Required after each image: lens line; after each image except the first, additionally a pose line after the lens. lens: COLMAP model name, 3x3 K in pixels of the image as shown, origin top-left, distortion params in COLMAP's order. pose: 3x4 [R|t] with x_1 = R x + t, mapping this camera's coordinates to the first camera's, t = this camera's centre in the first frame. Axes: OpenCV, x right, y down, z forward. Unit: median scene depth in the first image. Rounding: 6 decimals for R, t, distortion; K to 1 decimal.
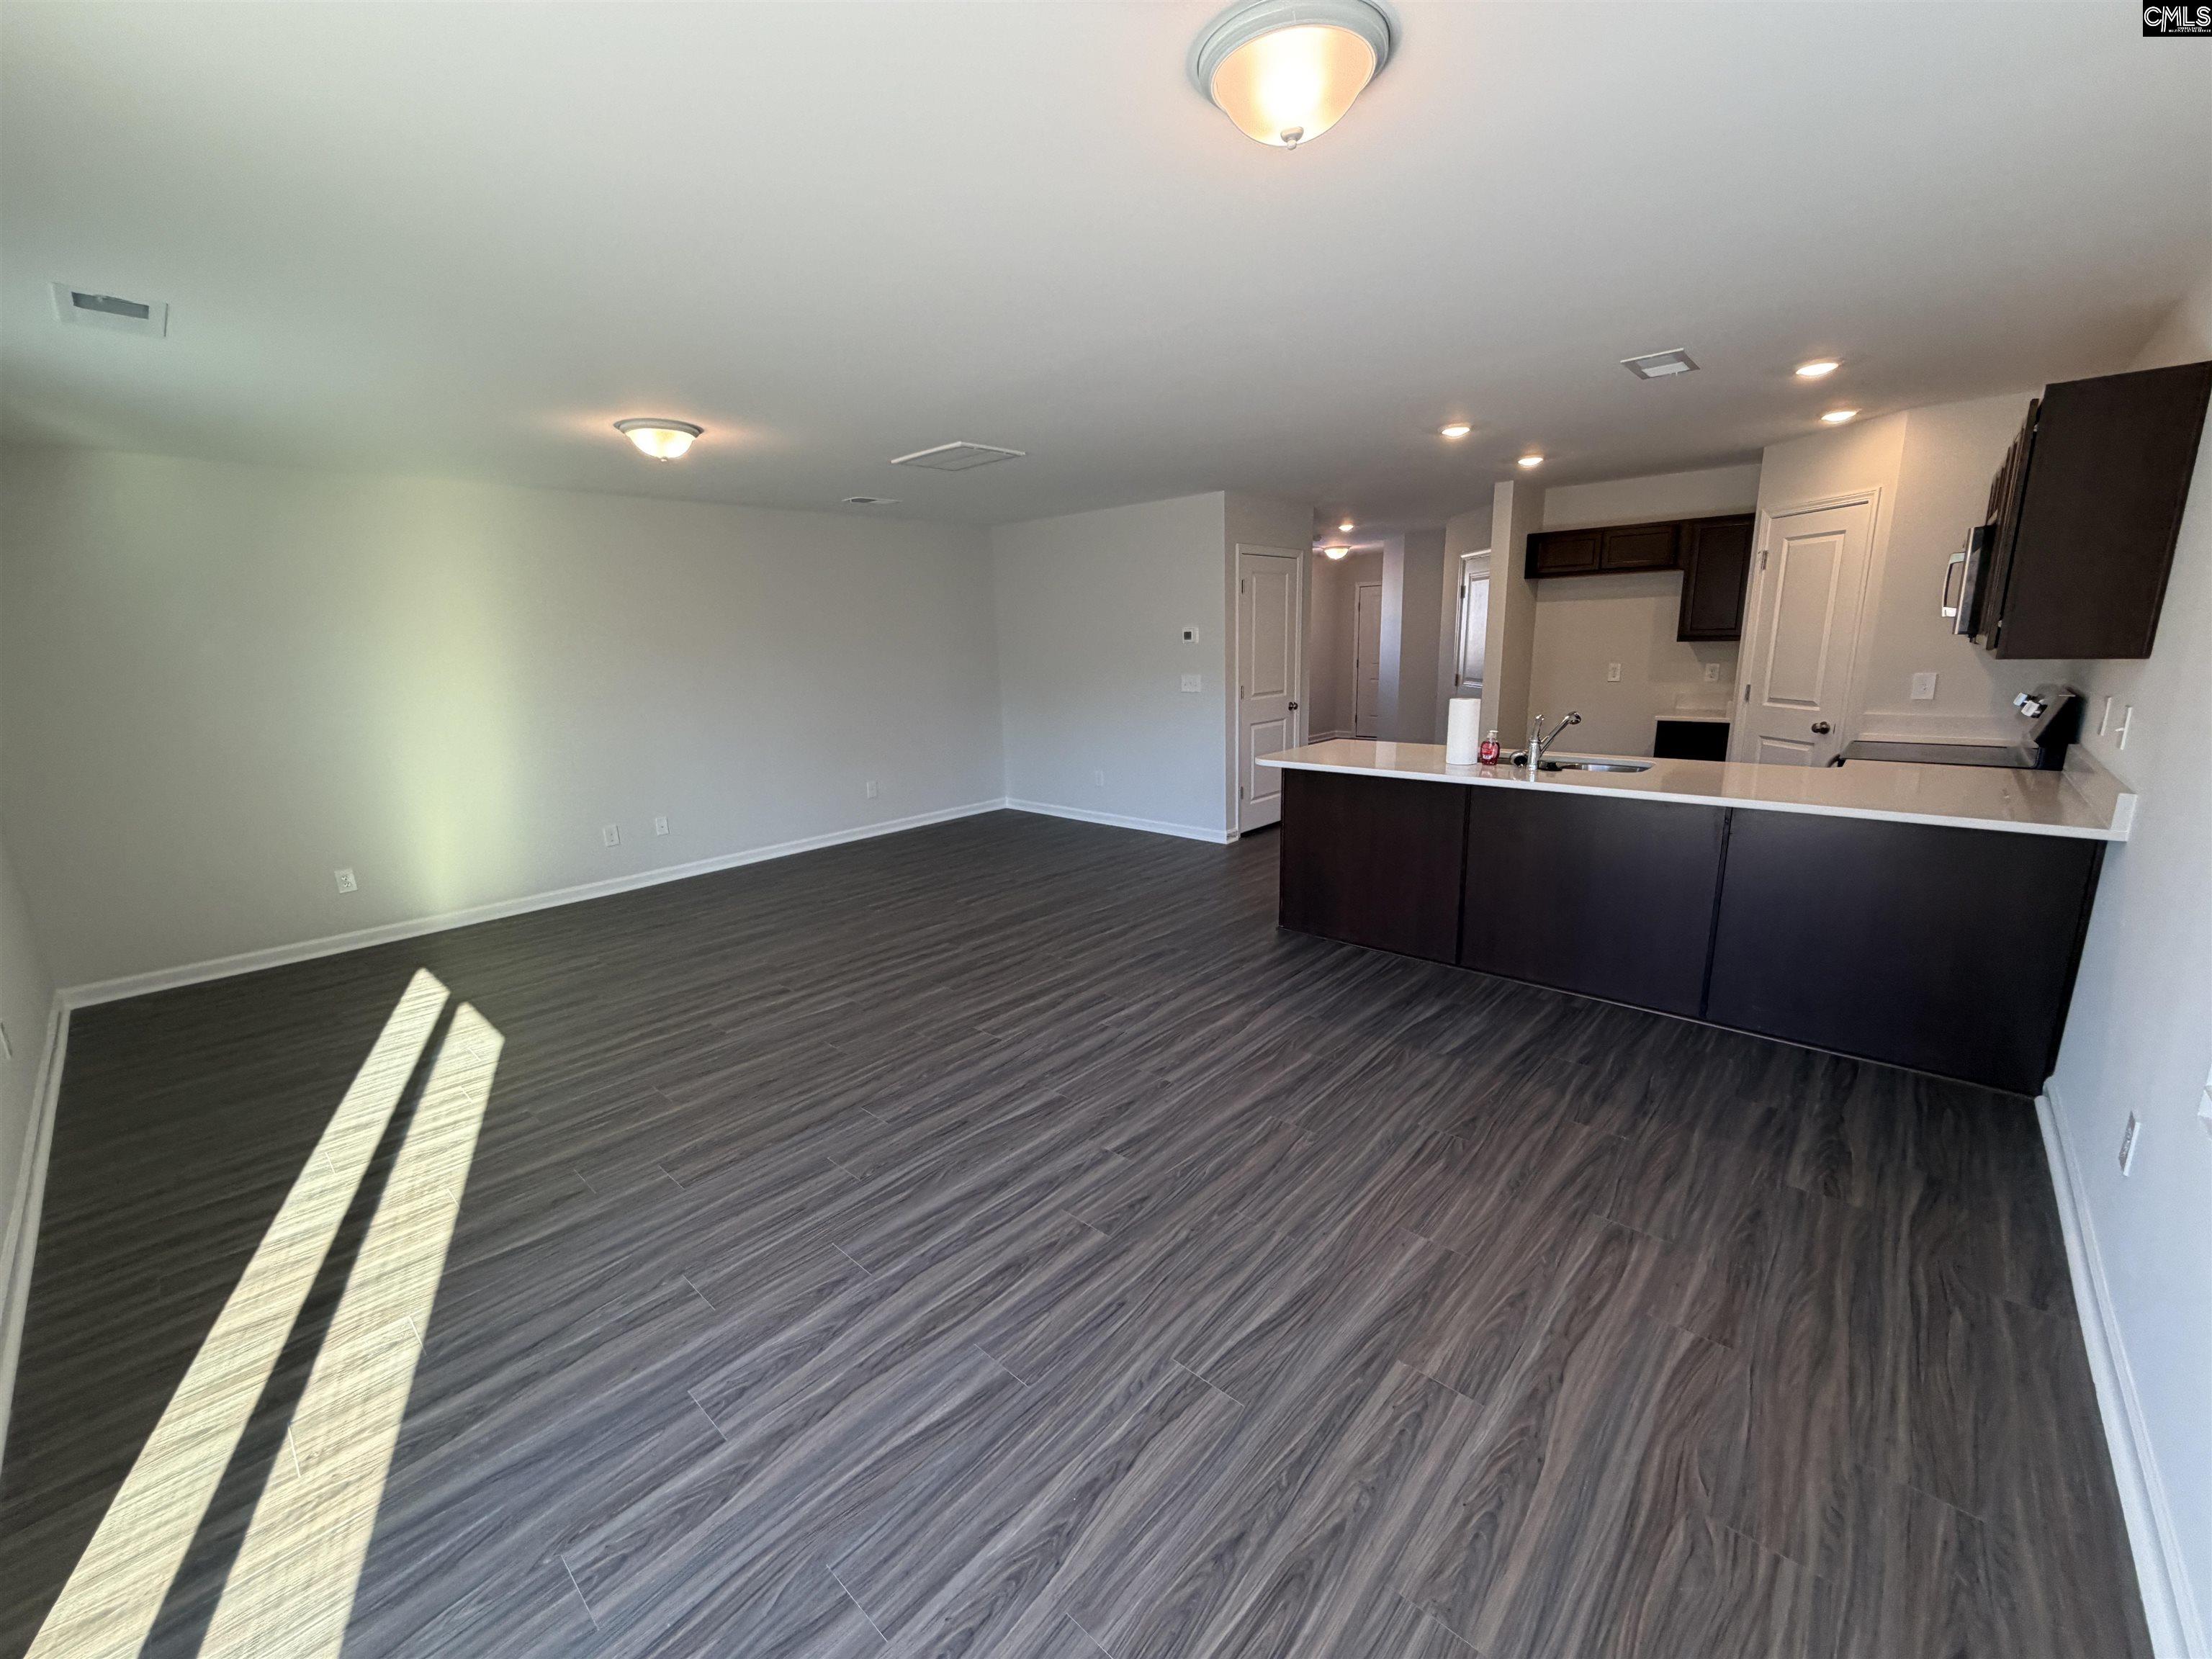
lens RADIAL K [[880.2, 0, 1112.3], [0, 880.2, 838.2], [0, 0, 1]] dist [-0.001134, 0.000778]
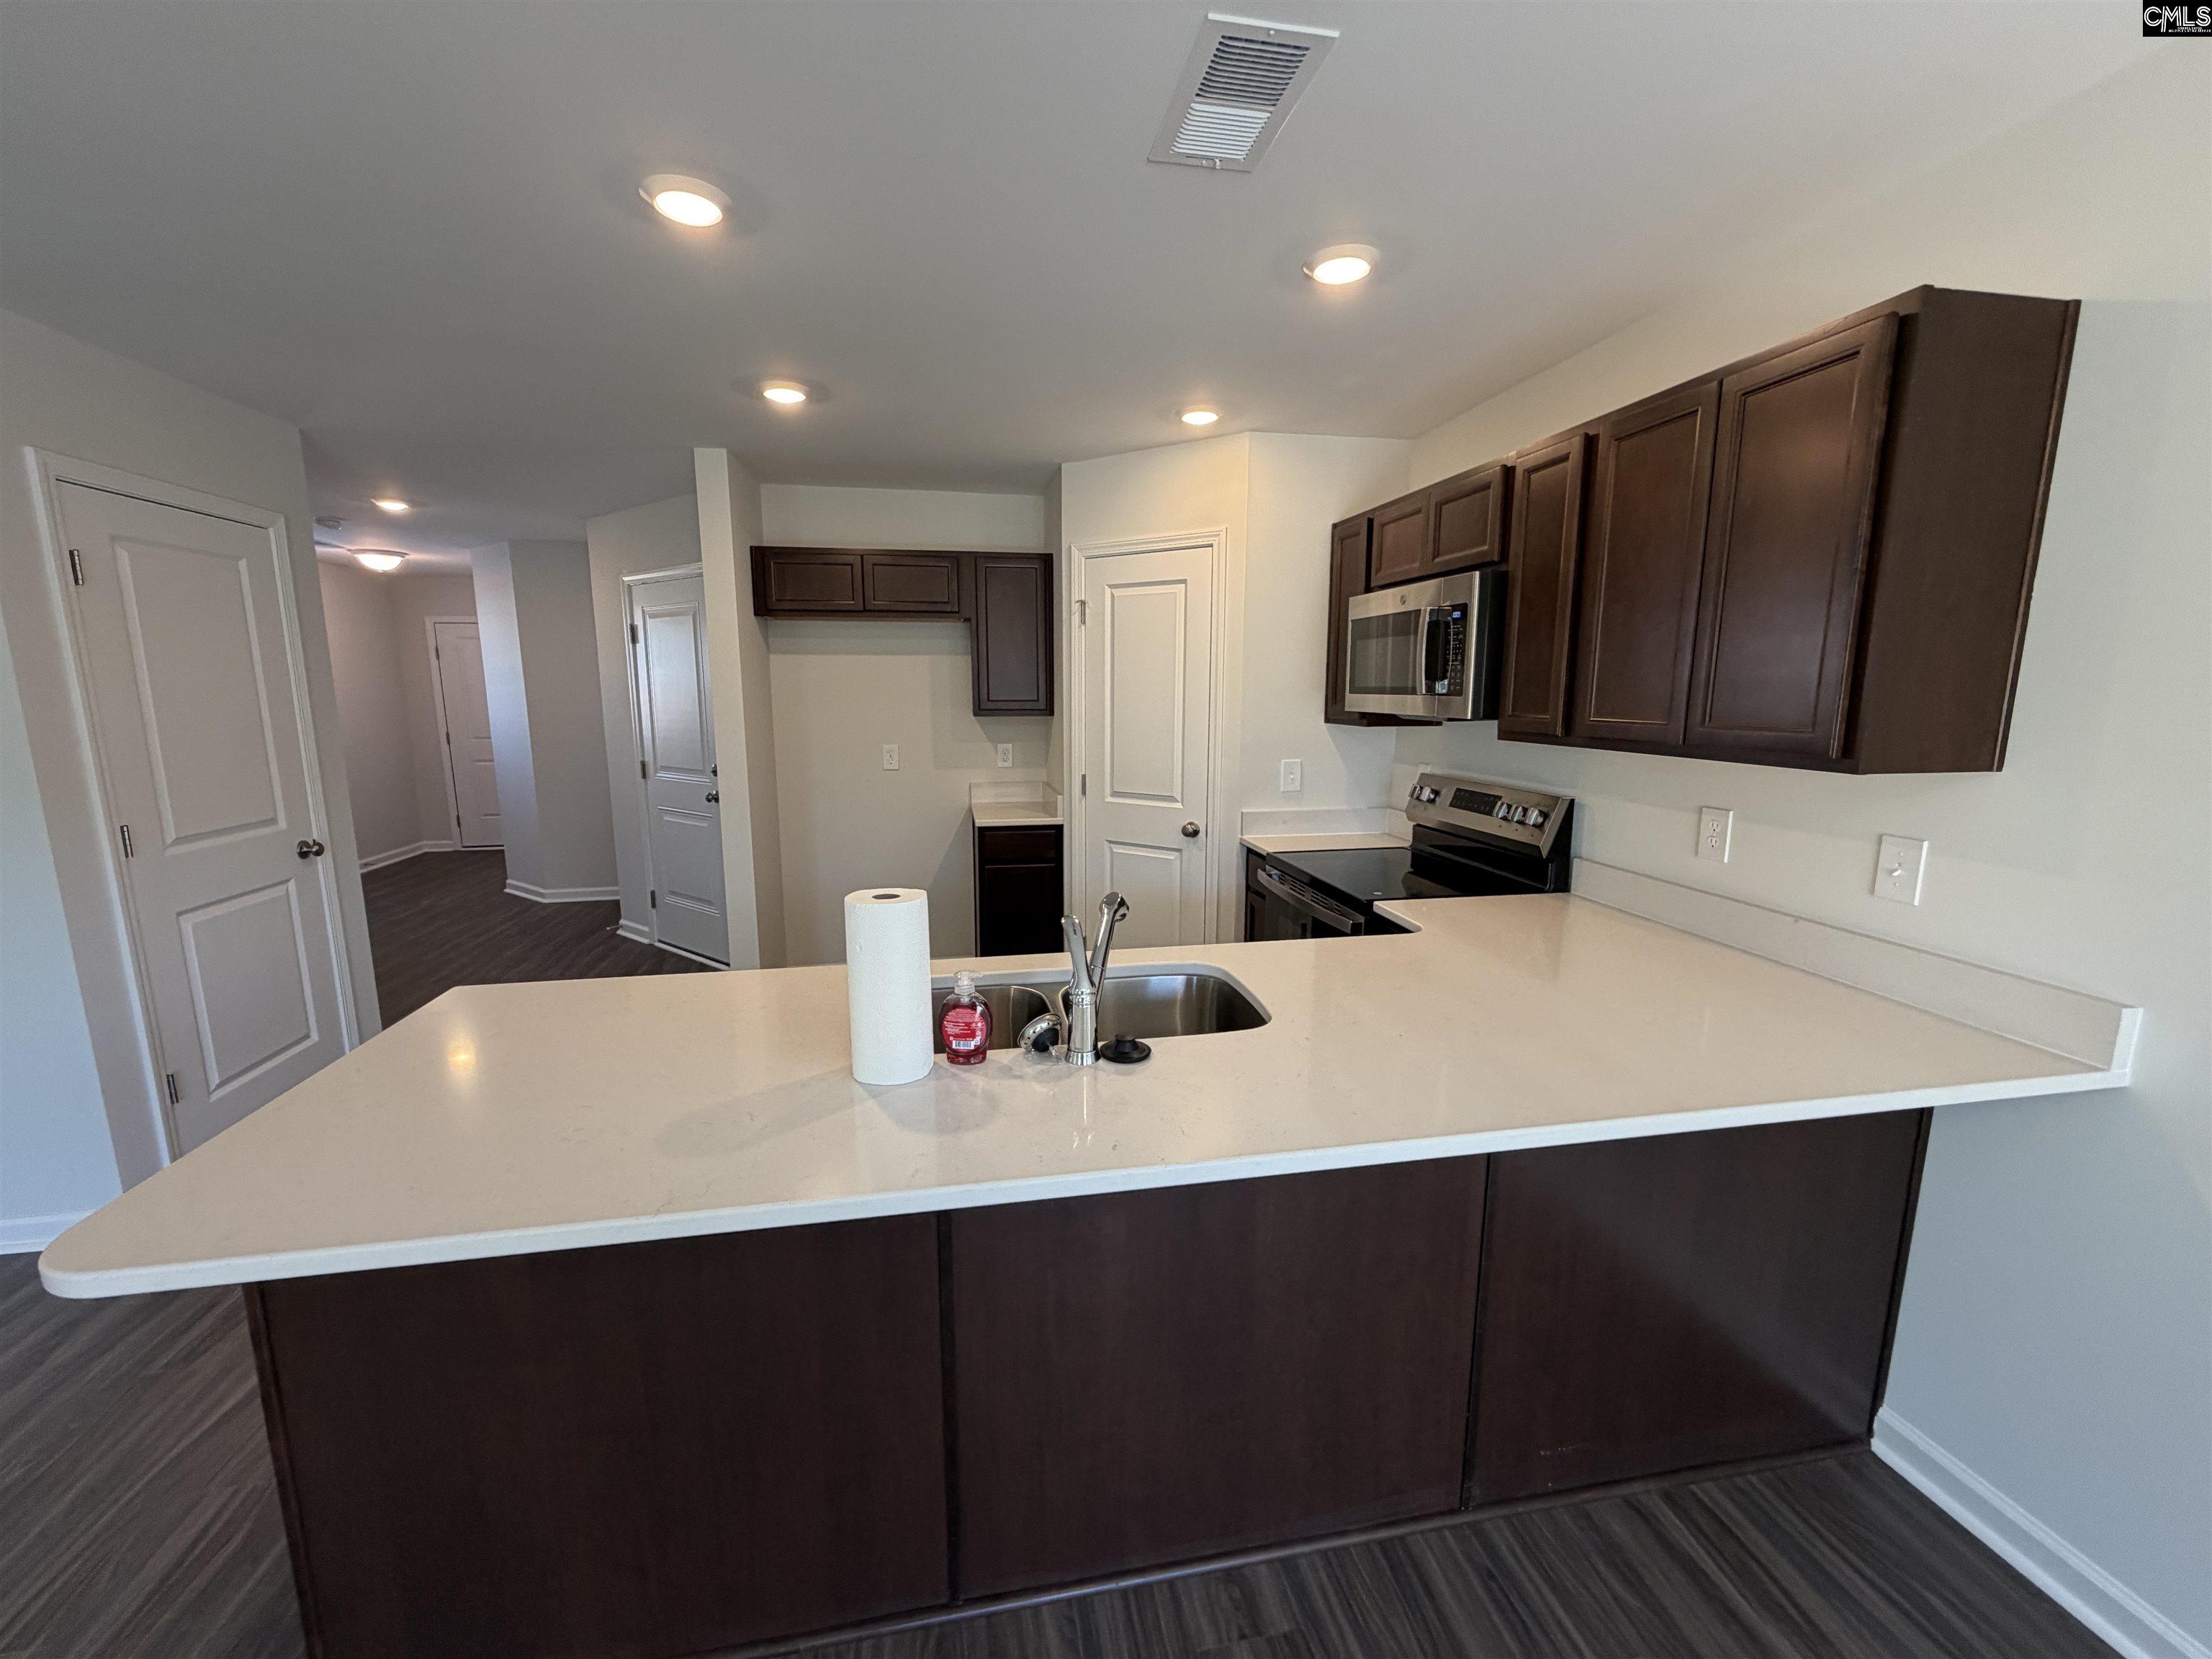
lens RADIAL K [[880.2, 0, 1092.5], [0, 880.2, 830.2], [0, 0, 1]] dist [-0.001134, 0.000778]
pose [[0.618068, -0.099408, 0.779814, 0.188693], [0.158680, 0.987330, 0.000094, -0.178557], [-0.769943, 0.123683, 0.626011, 0.746288]]
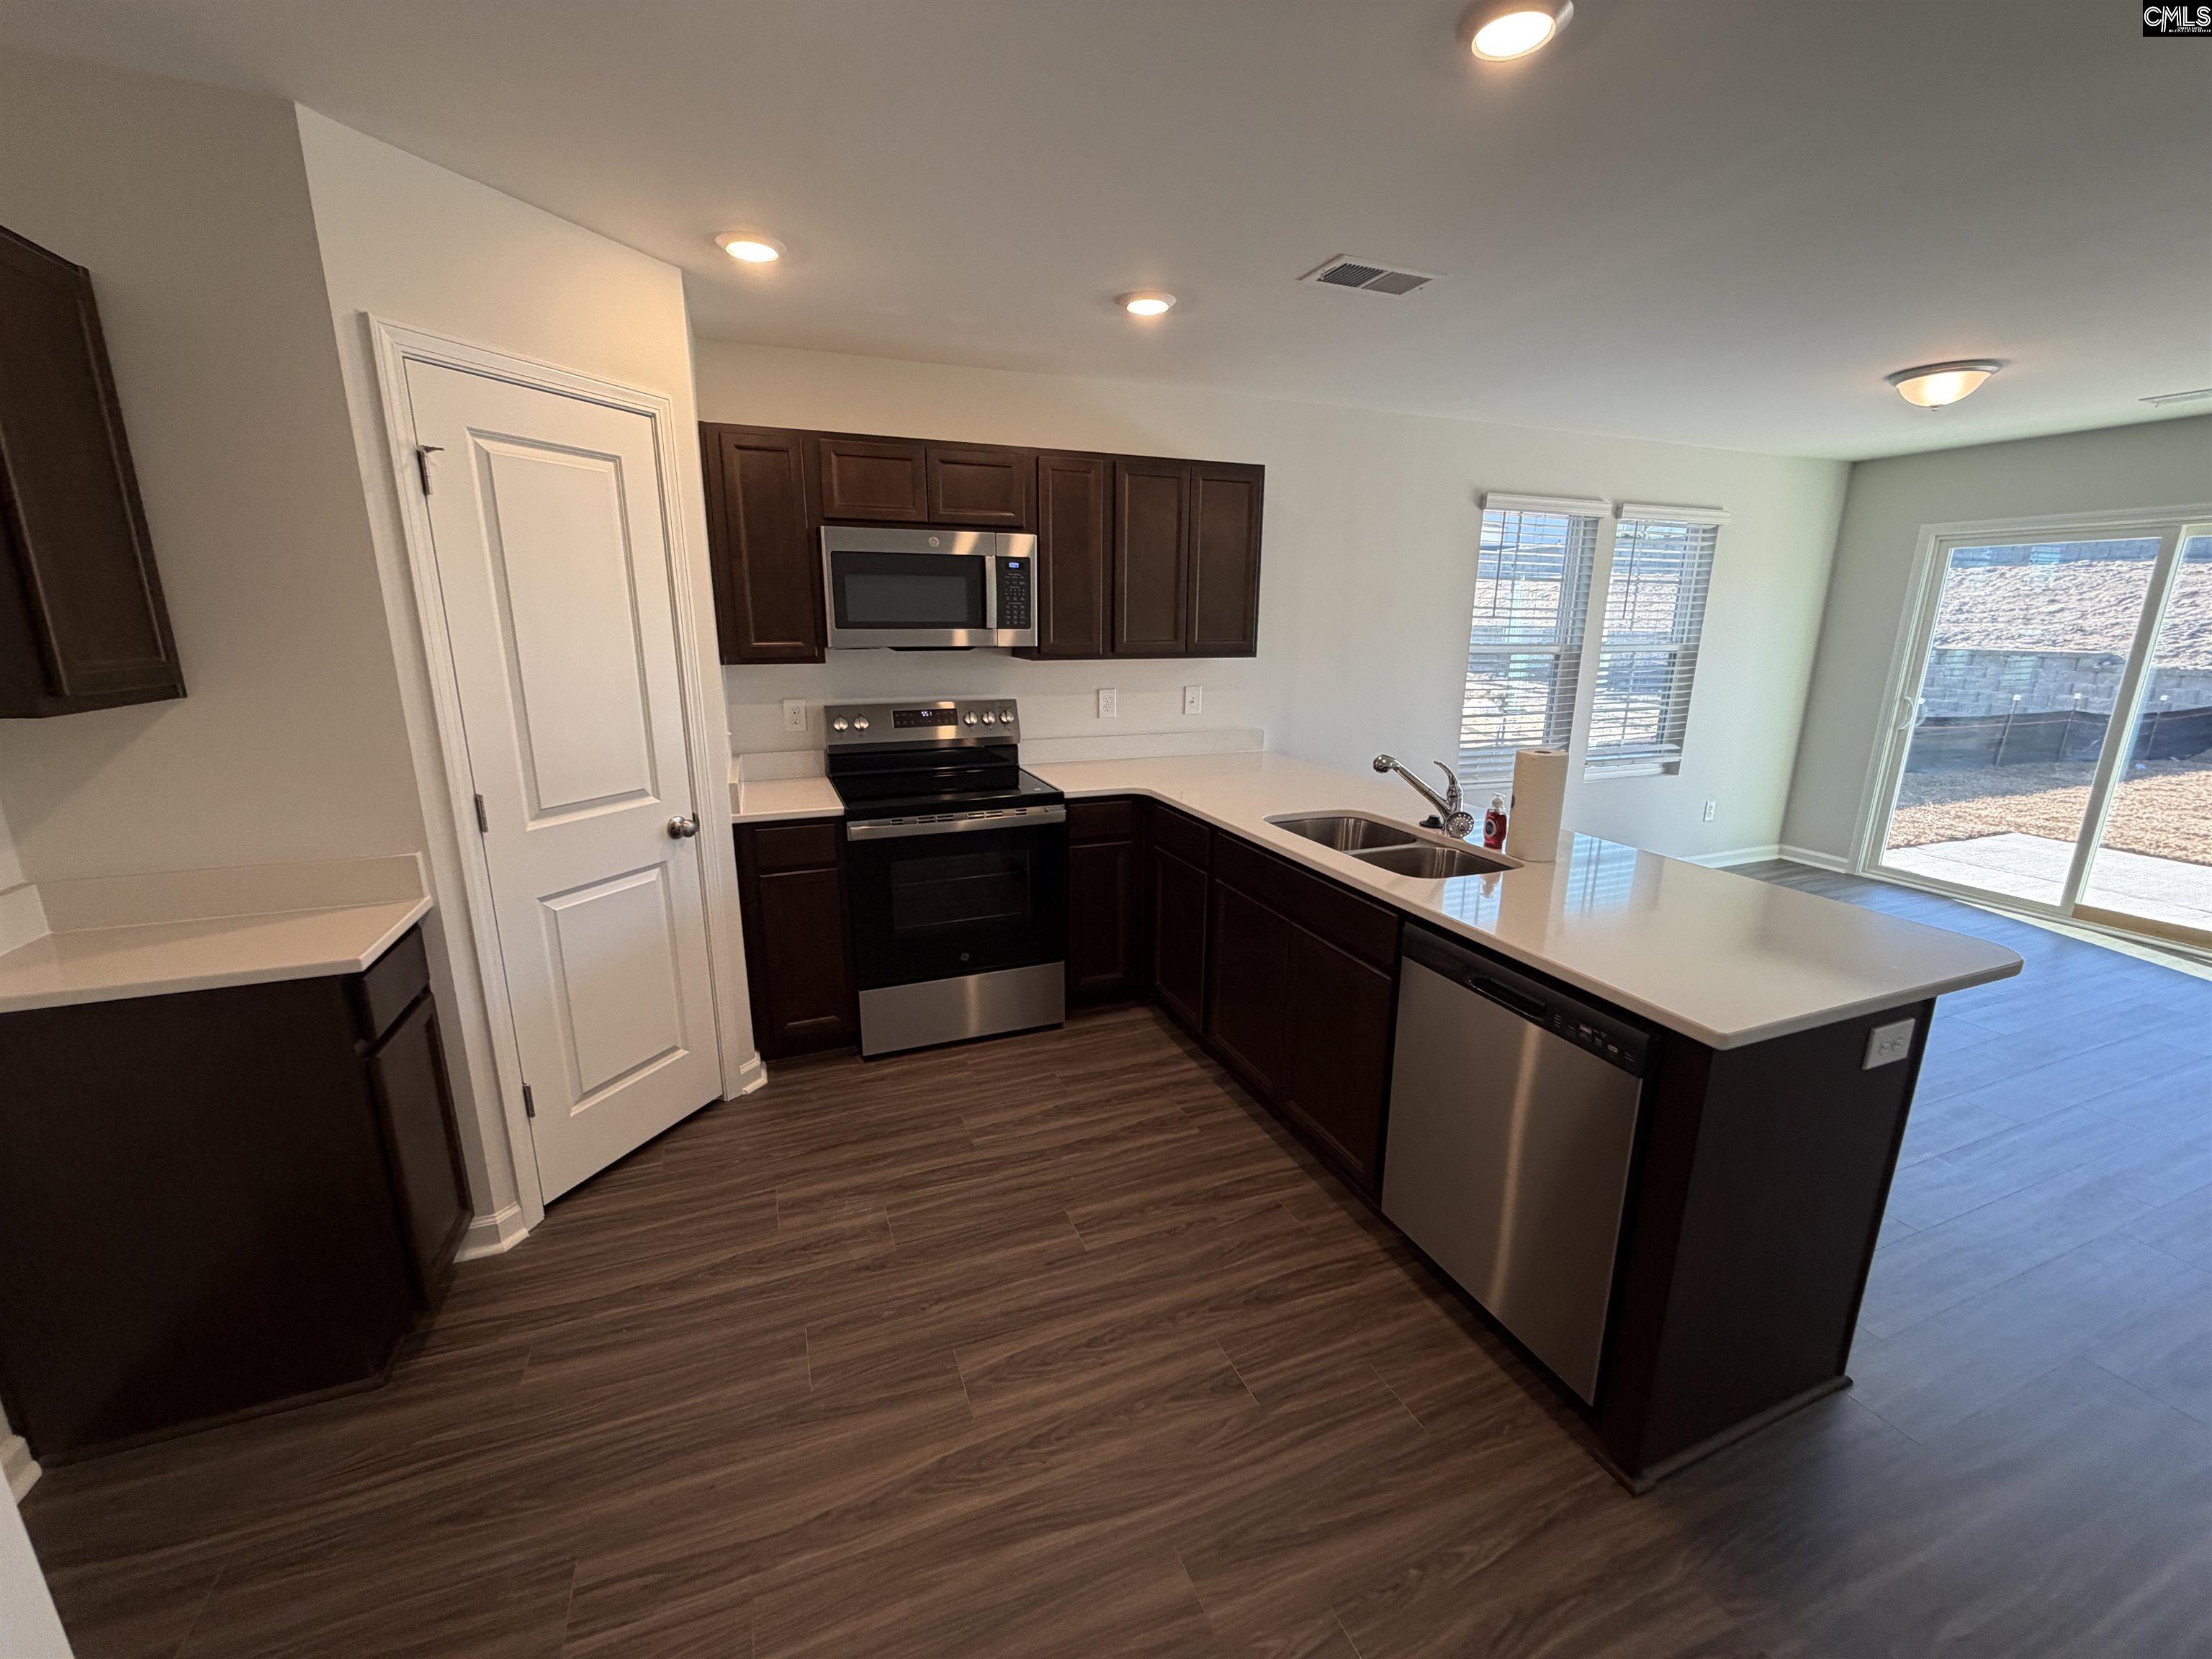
lens RADIAL K [[880.2, 0, 1113.7], [0, 880.2, 833.3], [0, 0, 1]] dist [-0.001134, 0.000778]
pose [[-0.896124, -0.081525, 0.436251, 0.414019], [0.120305, 0.901554, 0.415605, -0.409285], [-0.427186, 0.424917, -0.798096, 1.702431]]
